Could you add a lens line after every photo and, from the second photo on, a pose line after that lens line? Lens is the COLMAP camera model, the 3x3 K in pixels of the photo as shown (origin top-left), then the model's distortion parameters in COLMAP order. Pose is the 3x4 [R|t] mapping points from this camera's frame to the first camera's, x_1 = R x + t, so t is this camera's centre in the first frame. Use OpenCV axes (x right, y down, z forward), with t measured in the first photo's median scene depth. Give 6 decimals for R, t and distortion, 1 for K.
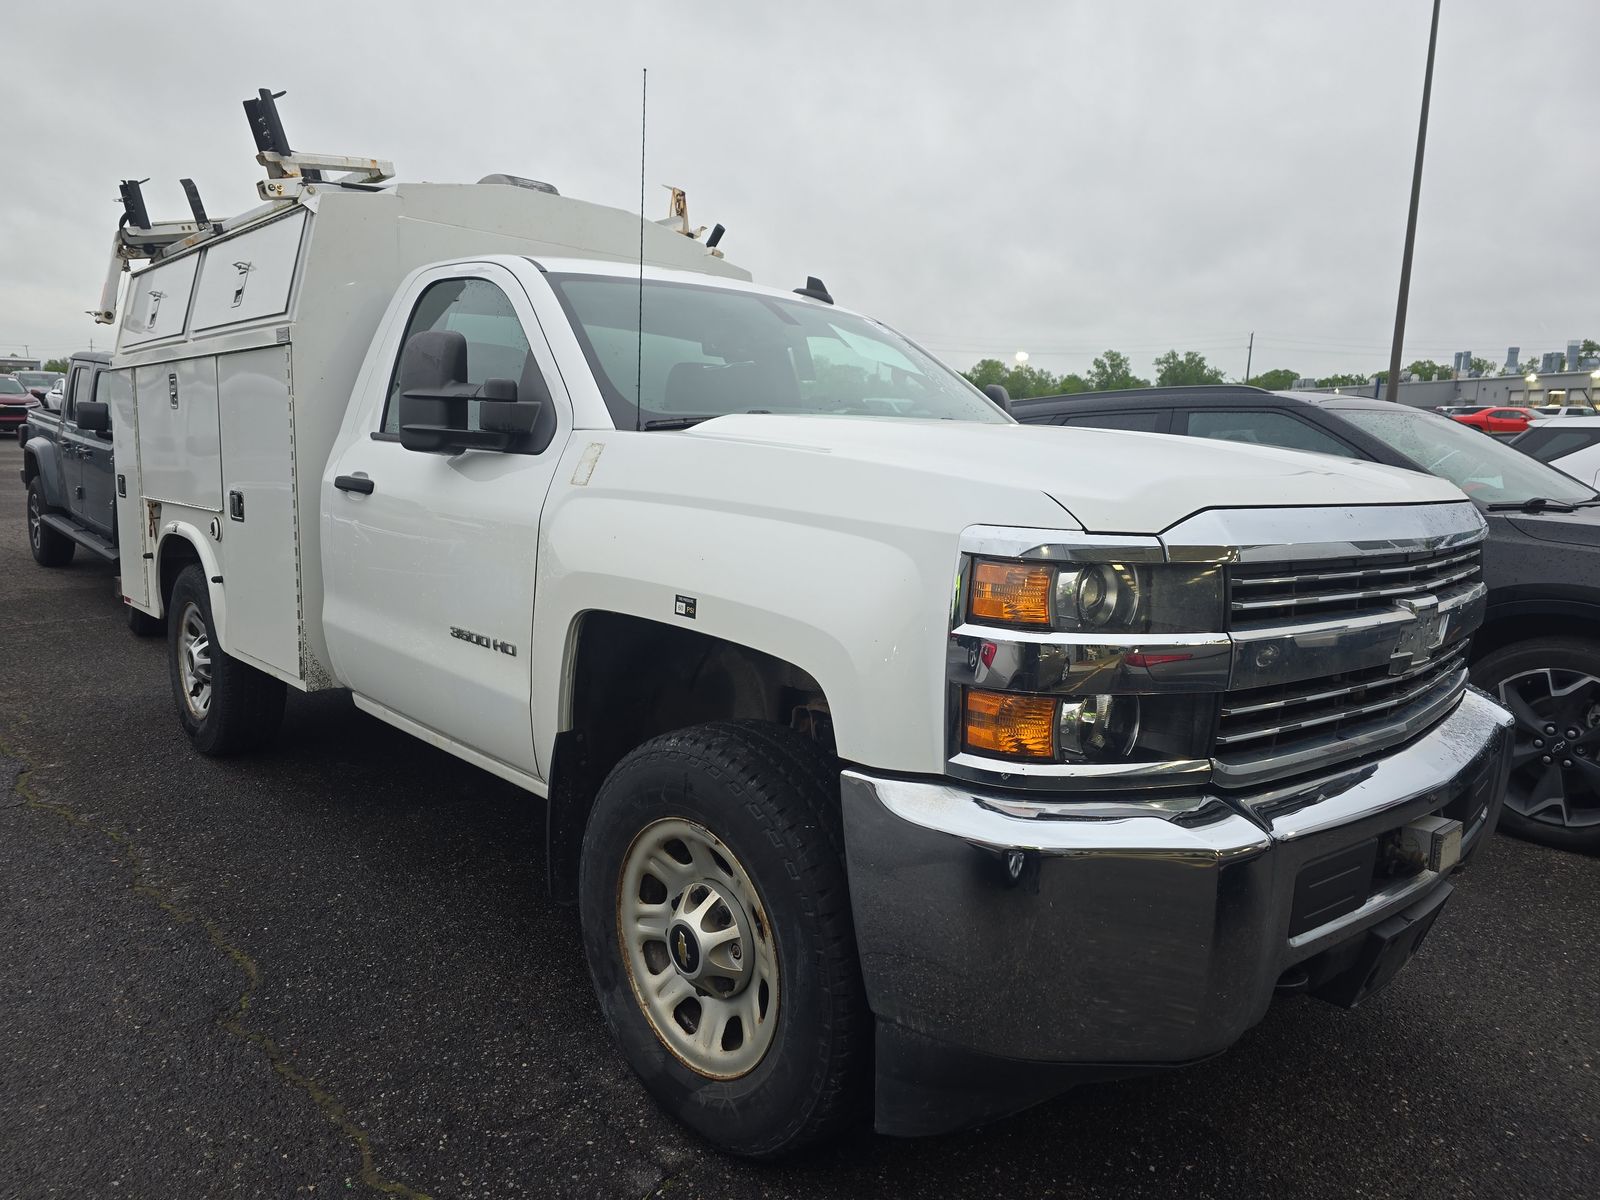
lens RADIAL K [[1095.0, 0, 800.0], [0, 1095.0, 600.0], [0, 0, 1]] dist [0.041334, -0.042950]
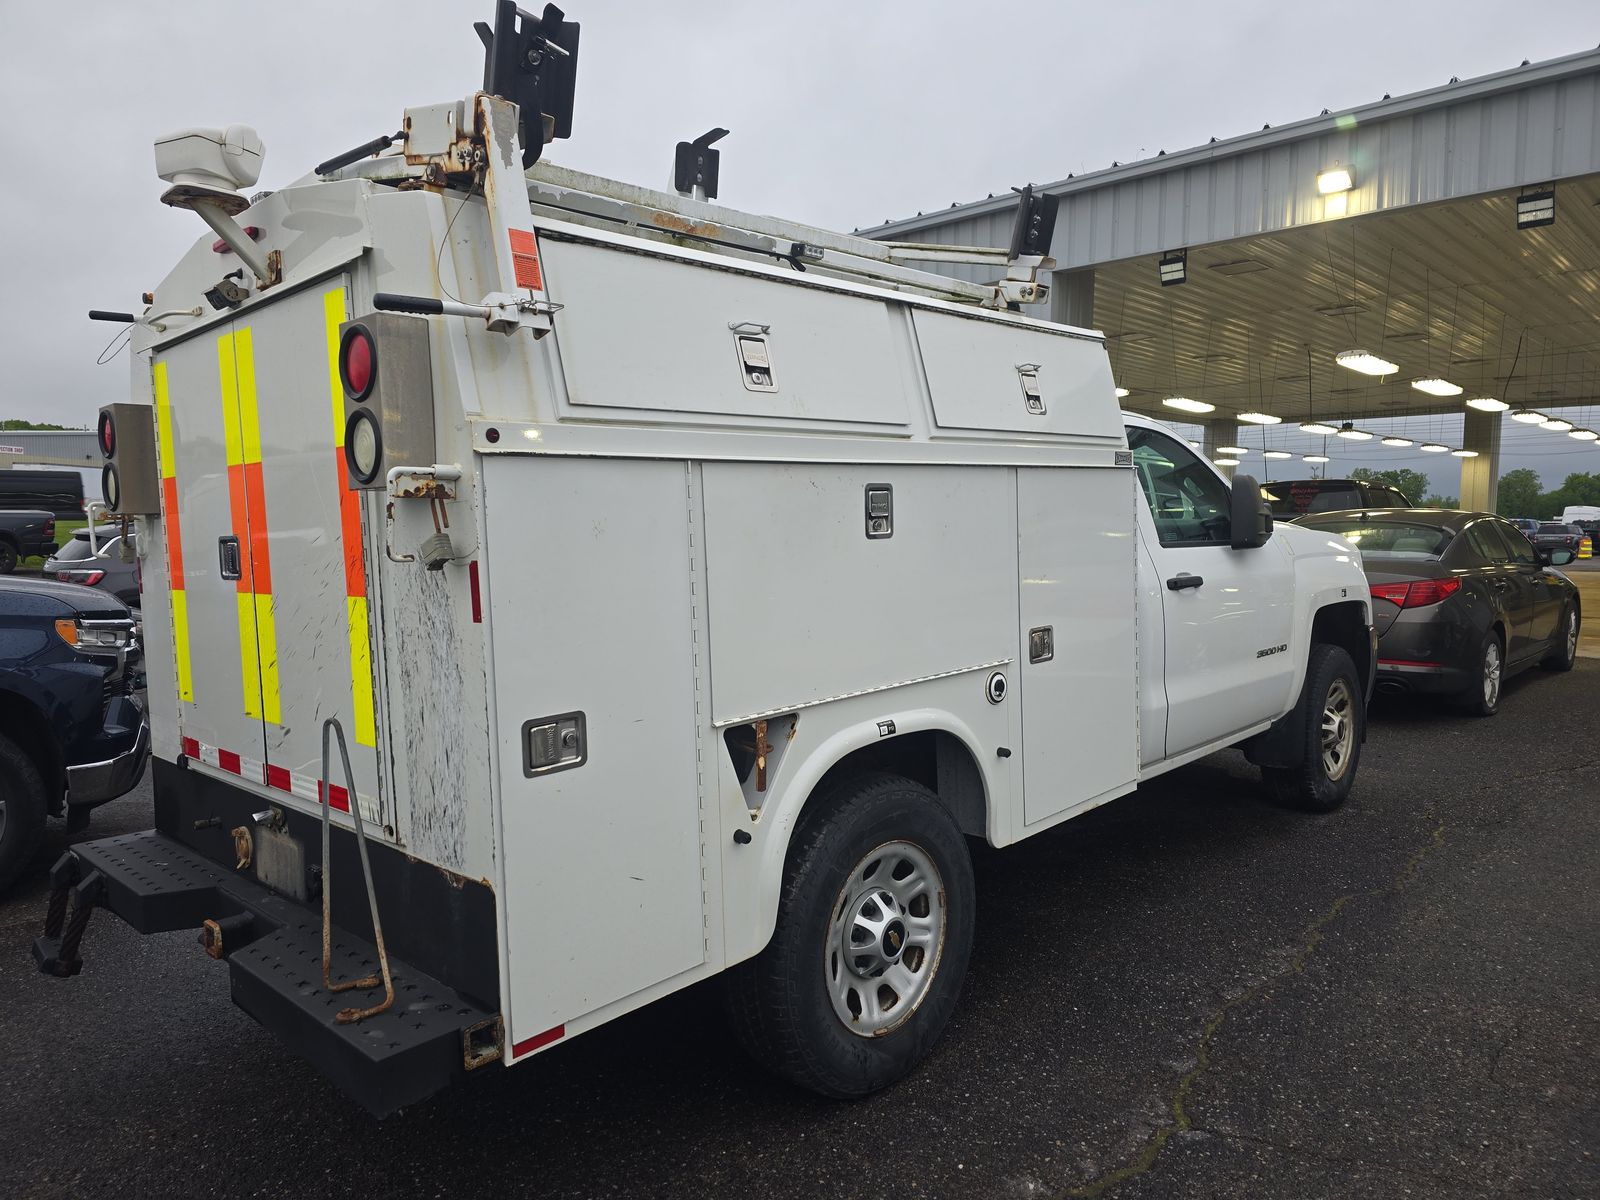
lens RADIAL K [[1095.0, 0, 800.0], [0, 1095.0, 600.0], [0, 0, 1]] dist [0.041334, -0.042950]
pose [[-0.068269, -0.098084, 0.992834, -1.638536], [0.168044, 0.979807, 0.108352, -0.297280], [-0.983413, 0.174237, -0.050408, 1.505342]]
